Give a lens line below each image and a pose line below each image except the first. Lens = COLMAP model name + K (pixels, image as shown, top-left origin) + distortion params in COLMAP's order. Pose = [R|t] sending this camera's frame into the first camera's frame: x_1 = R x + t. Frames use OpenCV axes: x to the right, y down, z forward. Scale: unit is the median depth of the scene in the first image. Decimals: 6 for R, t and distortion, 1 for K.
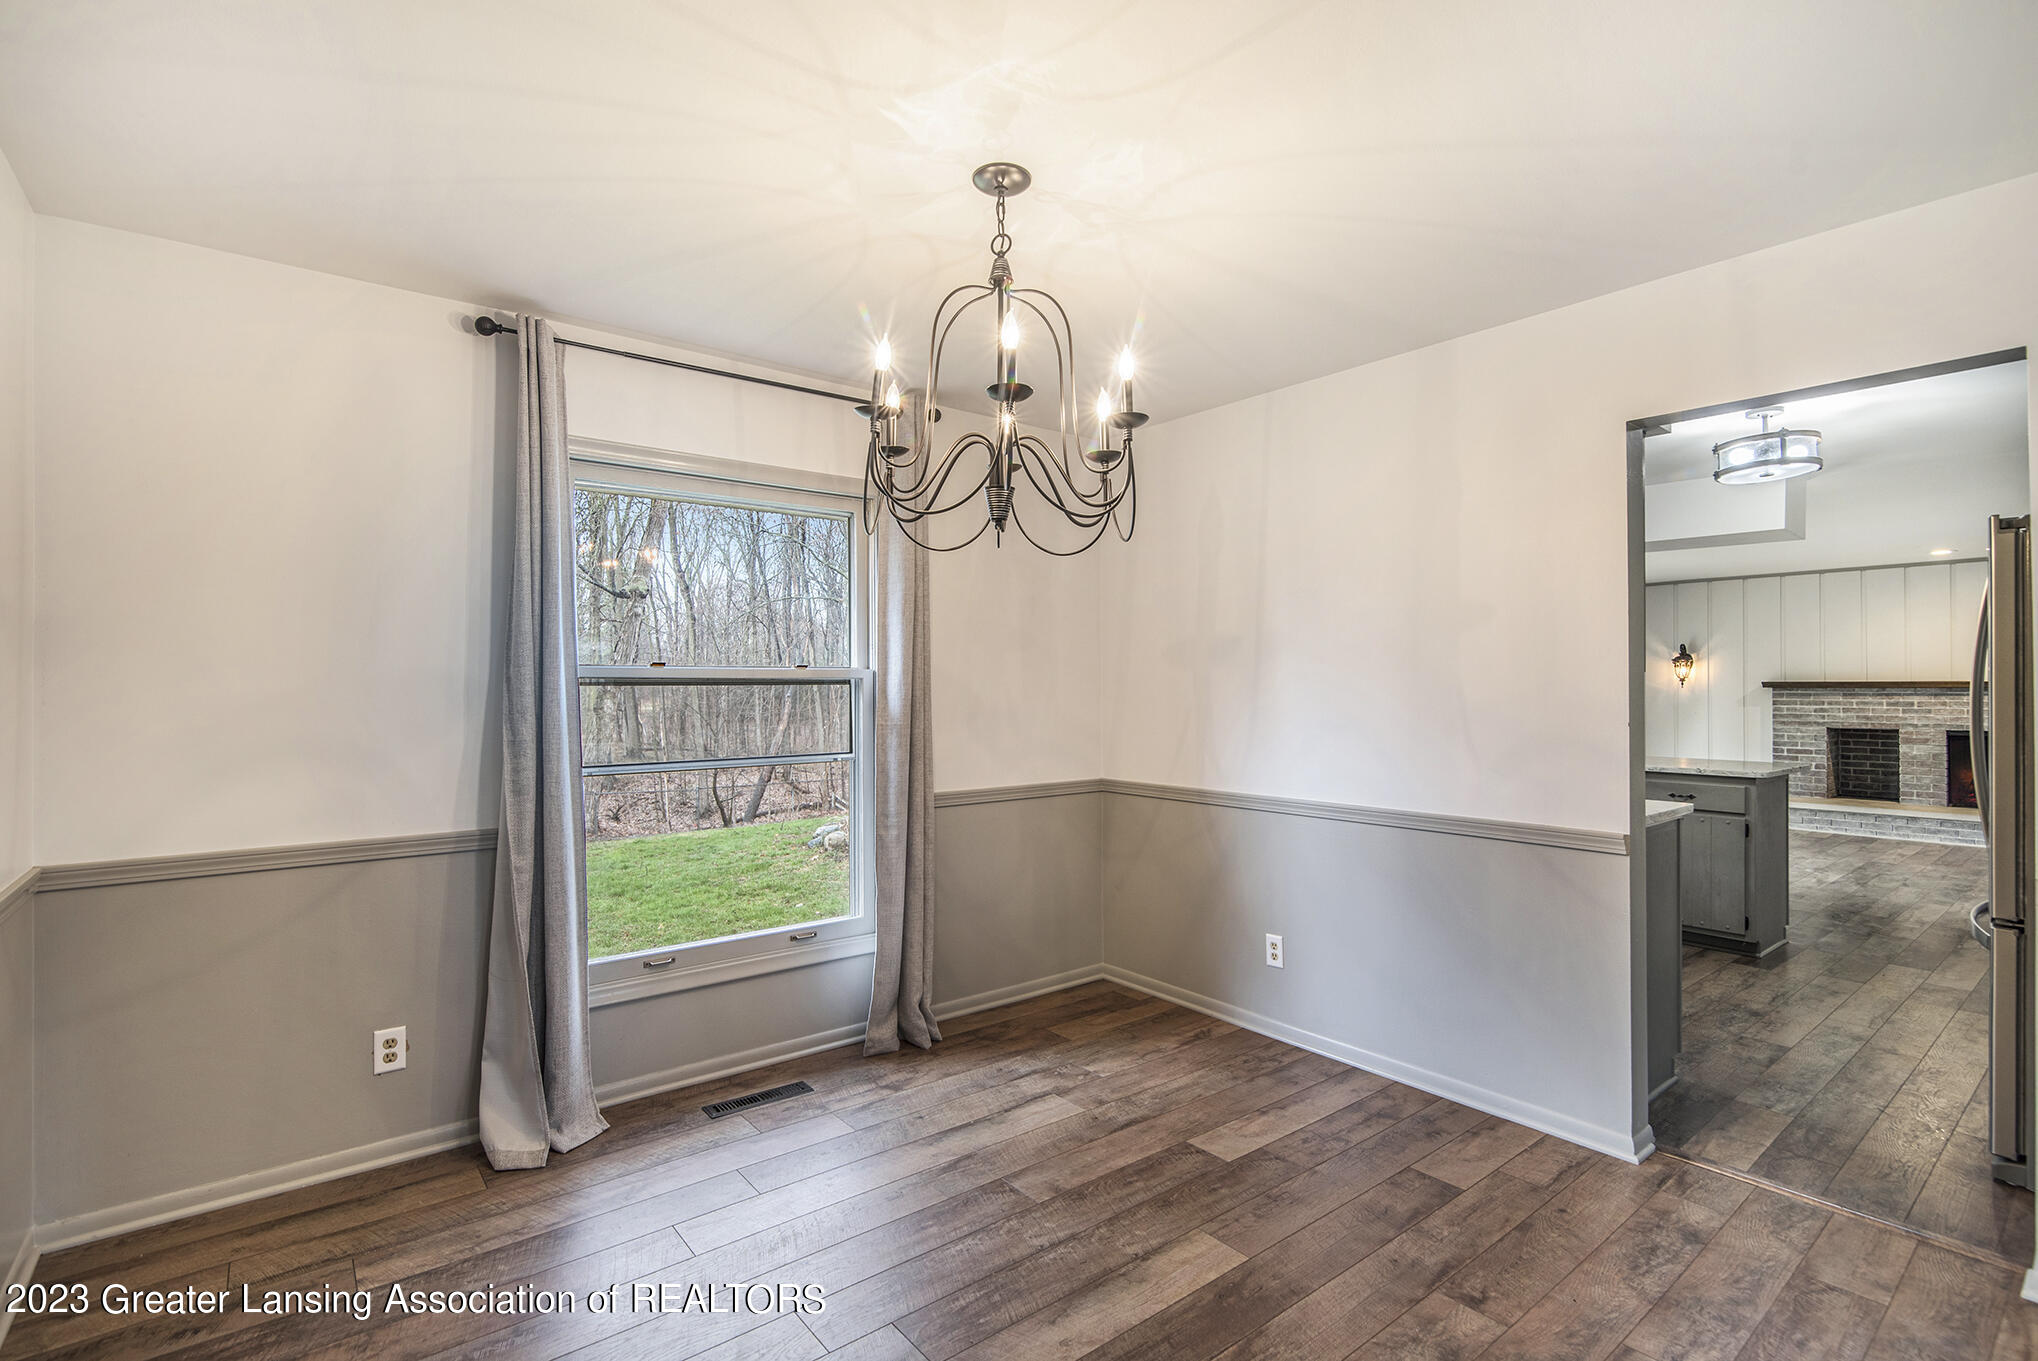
lens RADIAL K [[936.7, 0, 1017.9], [0, 936.7, 697.9], [0, 0, 1]] dist [-0.006031, -0.000635]
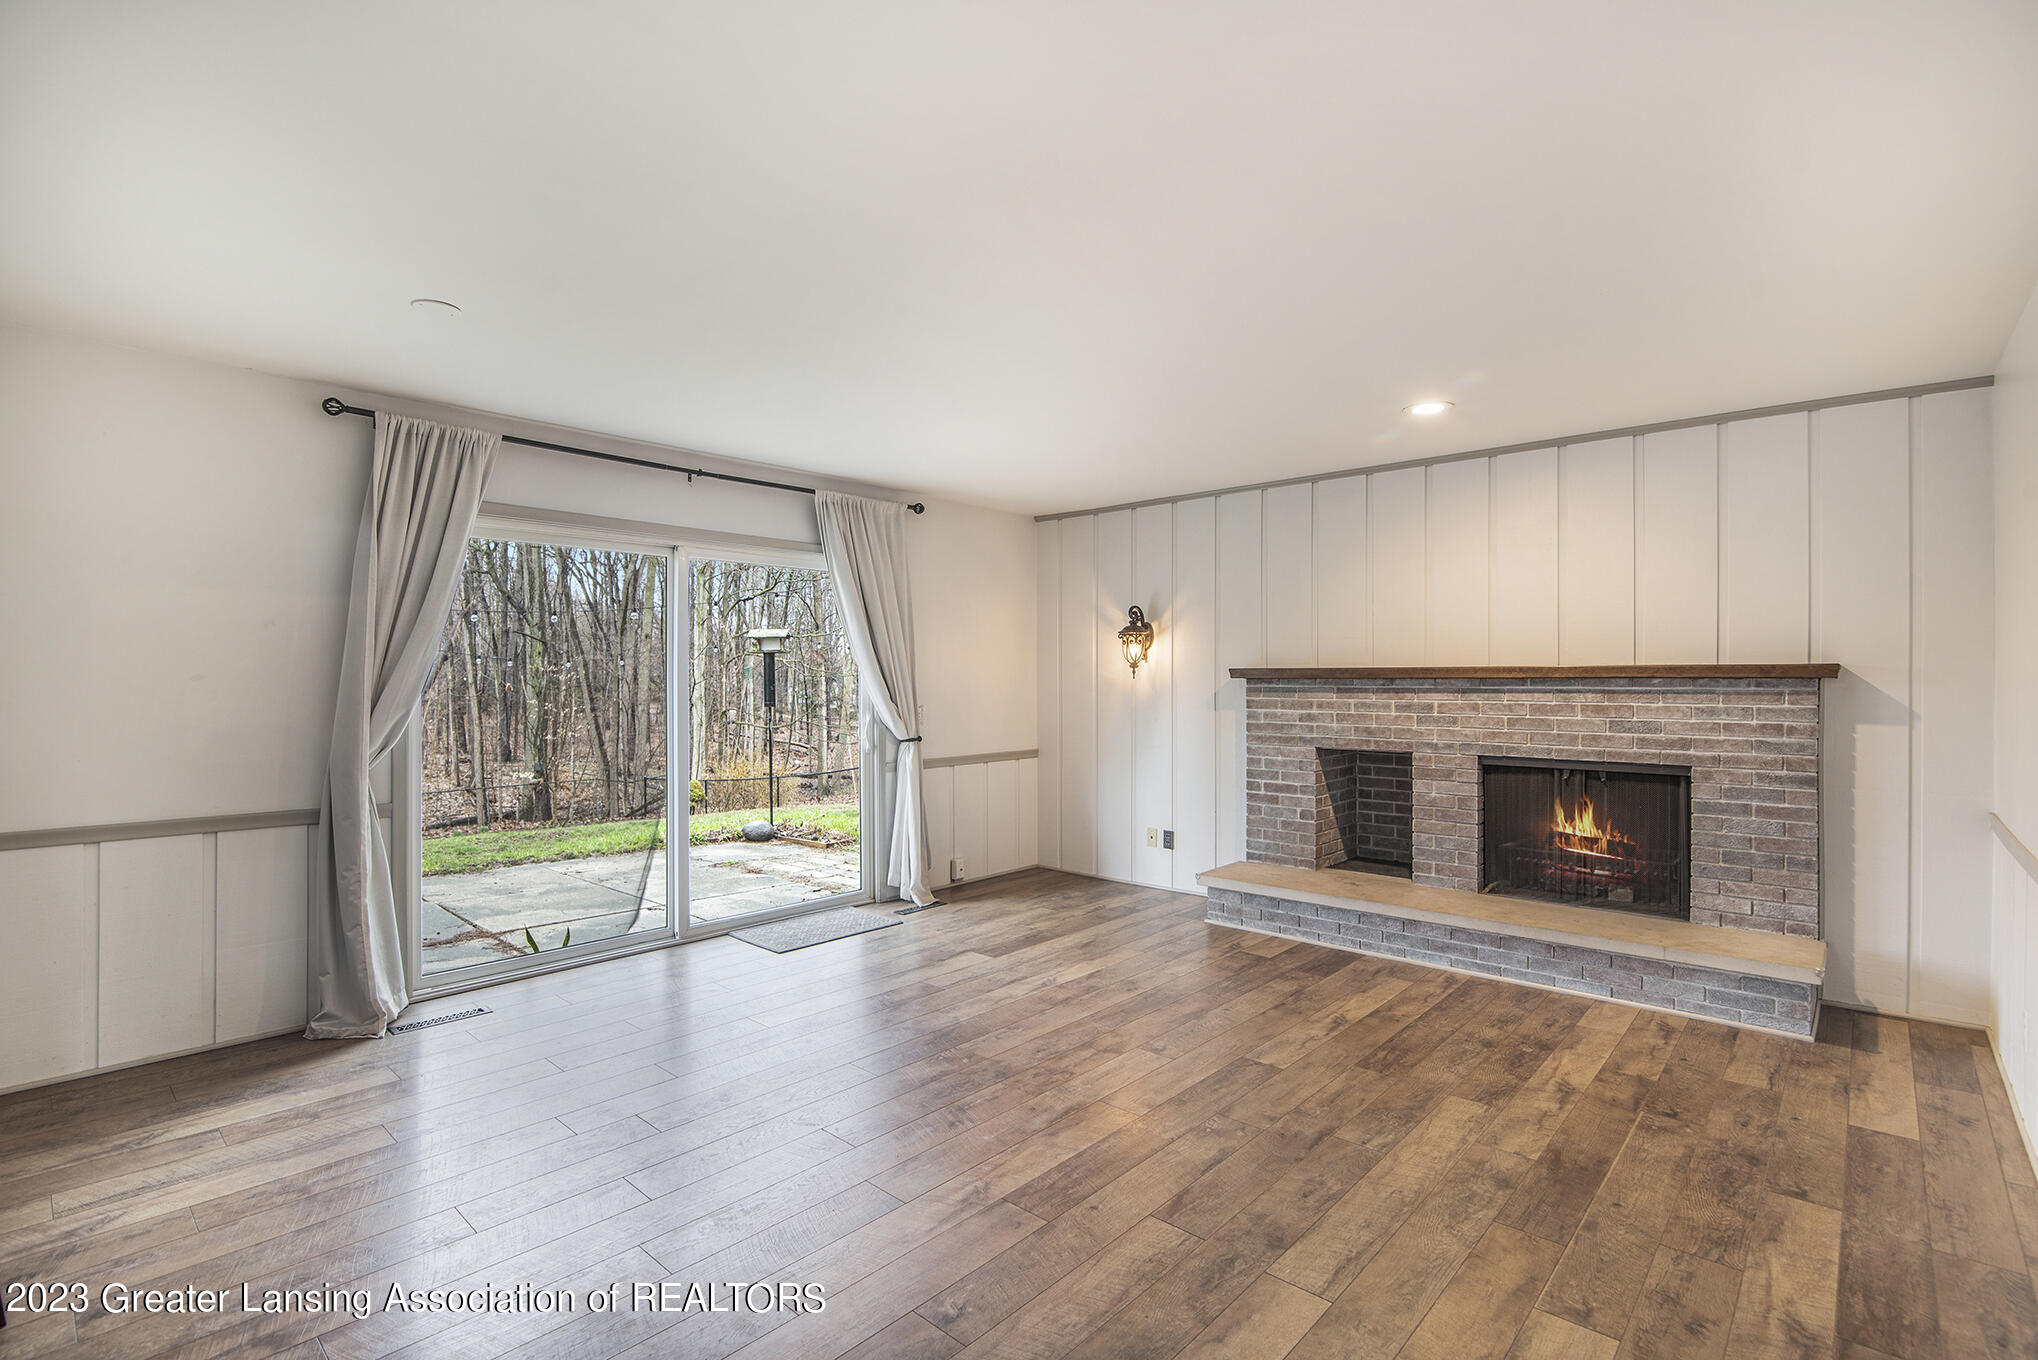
lens RADIAL K [[936.7, 0, 1019.9], [0, 936.7, 671.3], [0, 0, 1]] dist [-0.006031, -0.000635]
pose [[0.988375, 0.001407, 0.152030, 0.614089], [0.001199, 0.999854, -0.017051, -0.006005], [-0.152032, 0.017035, 0.988229, 0.465231]]
